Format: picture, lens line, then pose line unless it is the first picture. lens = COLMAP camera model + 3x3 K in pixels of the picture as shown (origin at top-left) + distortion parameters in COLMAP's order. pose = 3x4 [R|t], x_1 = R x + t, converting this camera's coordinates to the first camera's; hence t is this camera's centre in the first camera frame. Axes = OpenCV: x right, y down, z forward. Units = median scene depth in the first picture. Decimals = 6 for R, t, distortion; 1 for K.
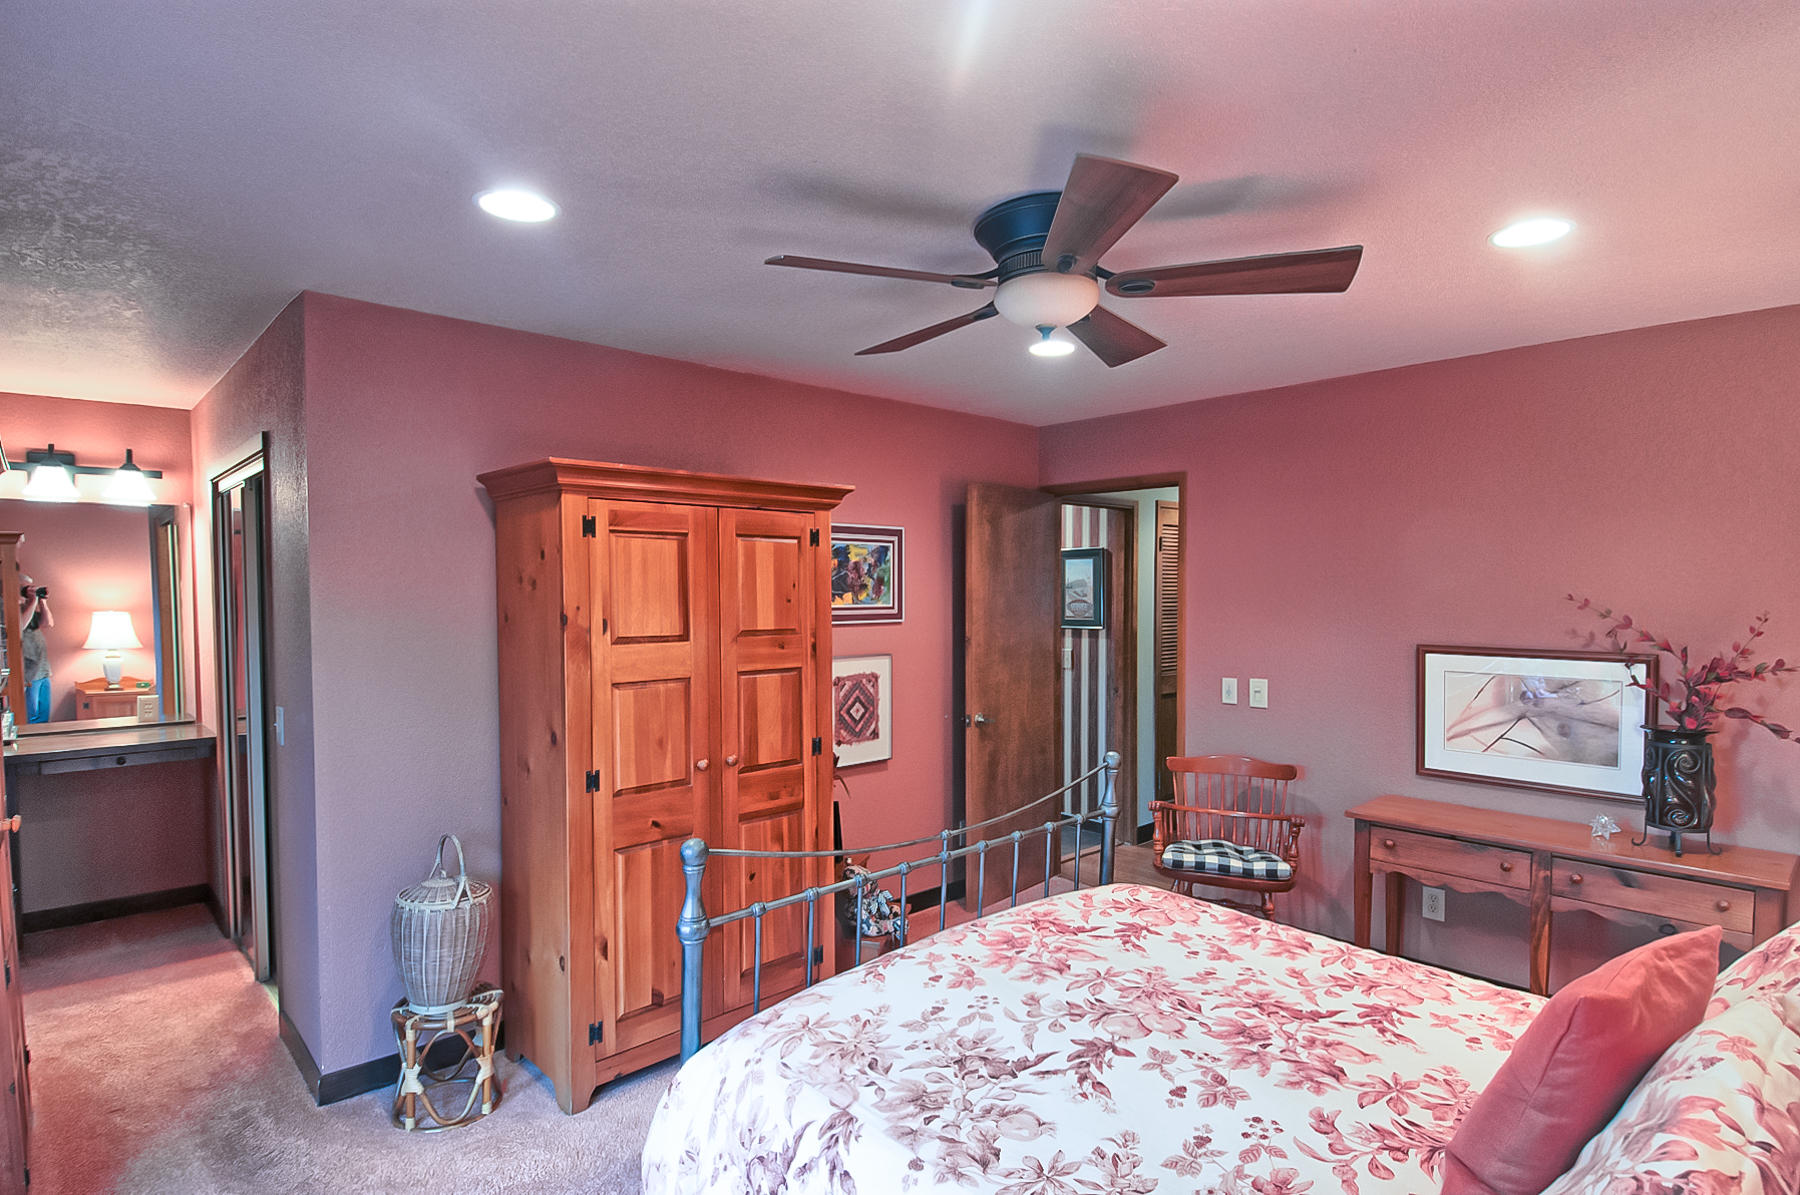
lens RADIAL K [[944.7, 0, 901.8], [0, 944.7, 610.7], [0, 0, 1]] dist [0.015688, -0.021806]
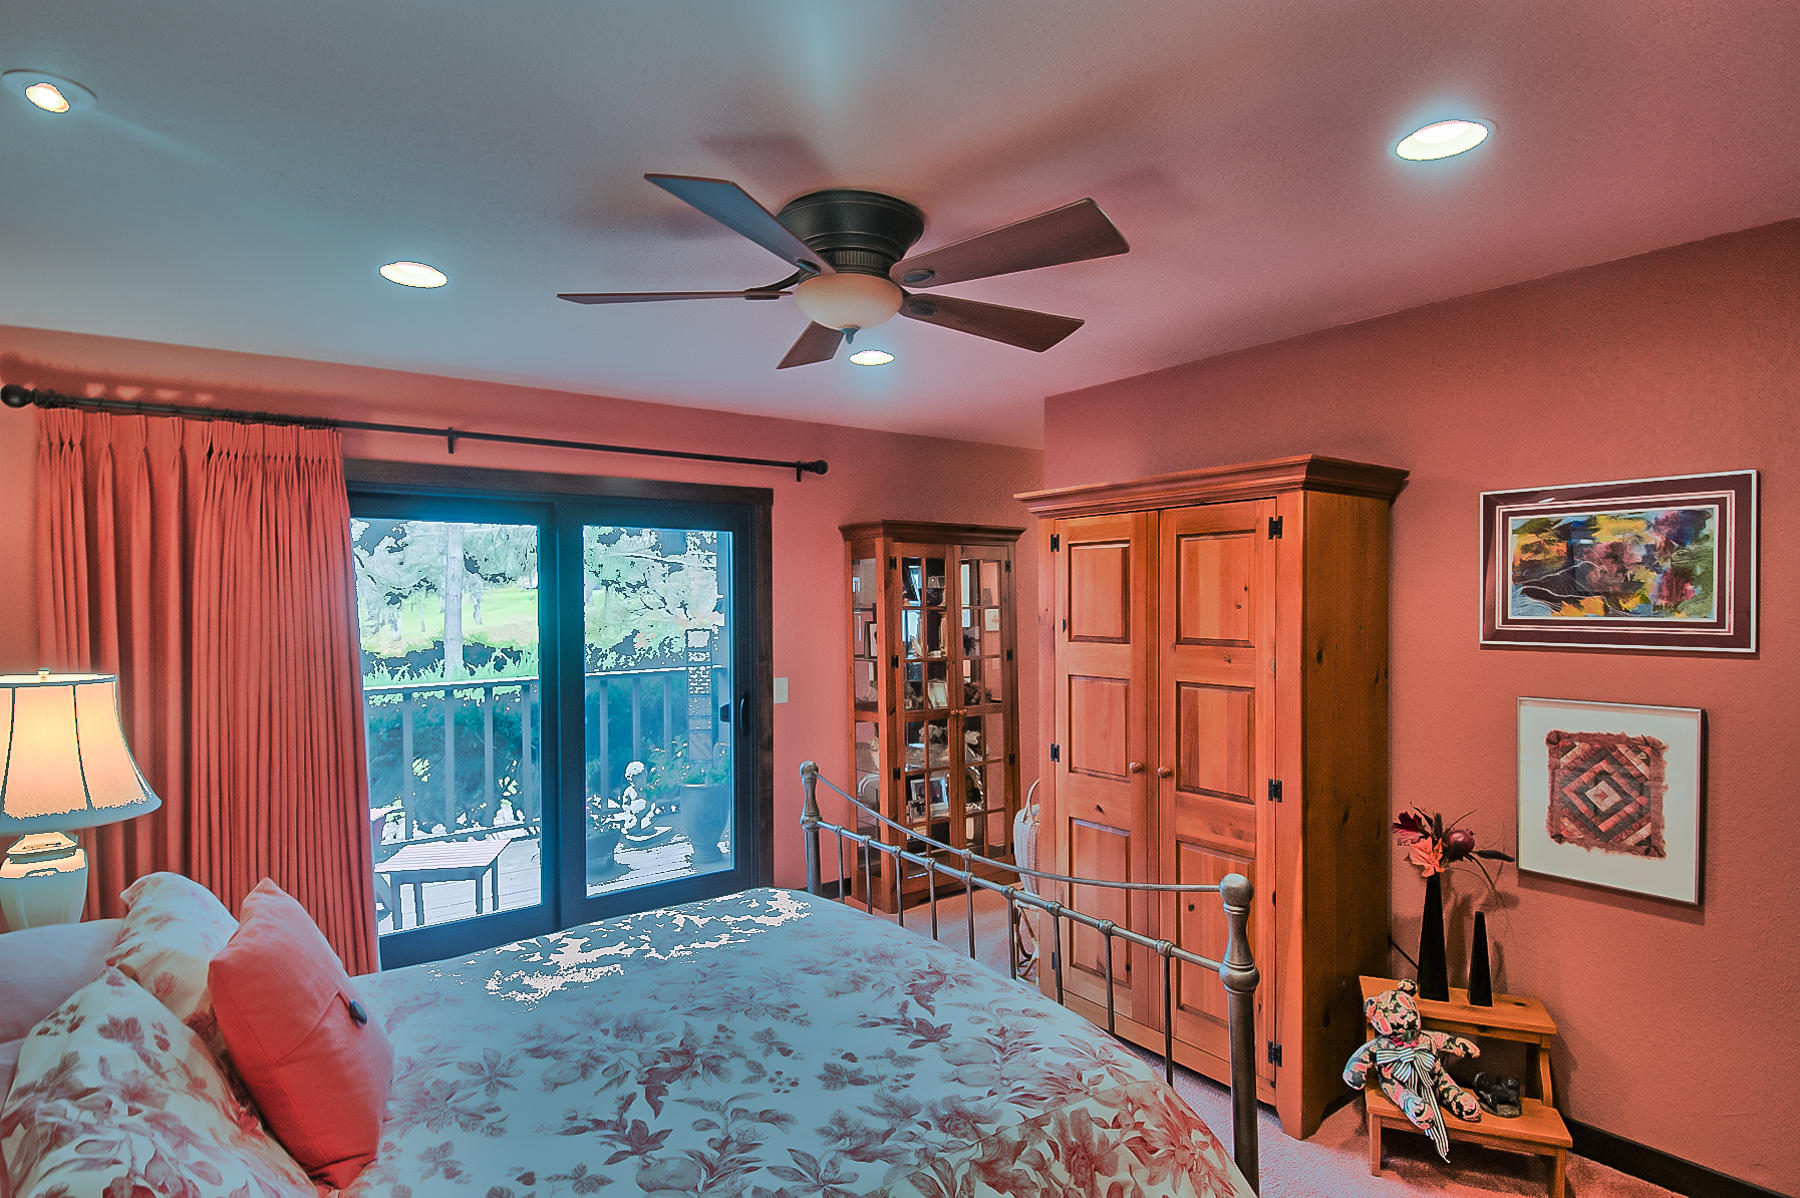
lens RADIAL K [[944.7, 0, 872.4], [0, 944.7, 612.2], [0, 0, 1]] dist [0.015688, -0.021806]
pose [[-0.134267, 0.019025, -0.990763, 0.606745], [-0.015675, 0.999650, 0.021319, -0.014783], [0.990821, 0.018392, -0.133922, 0.627954]]
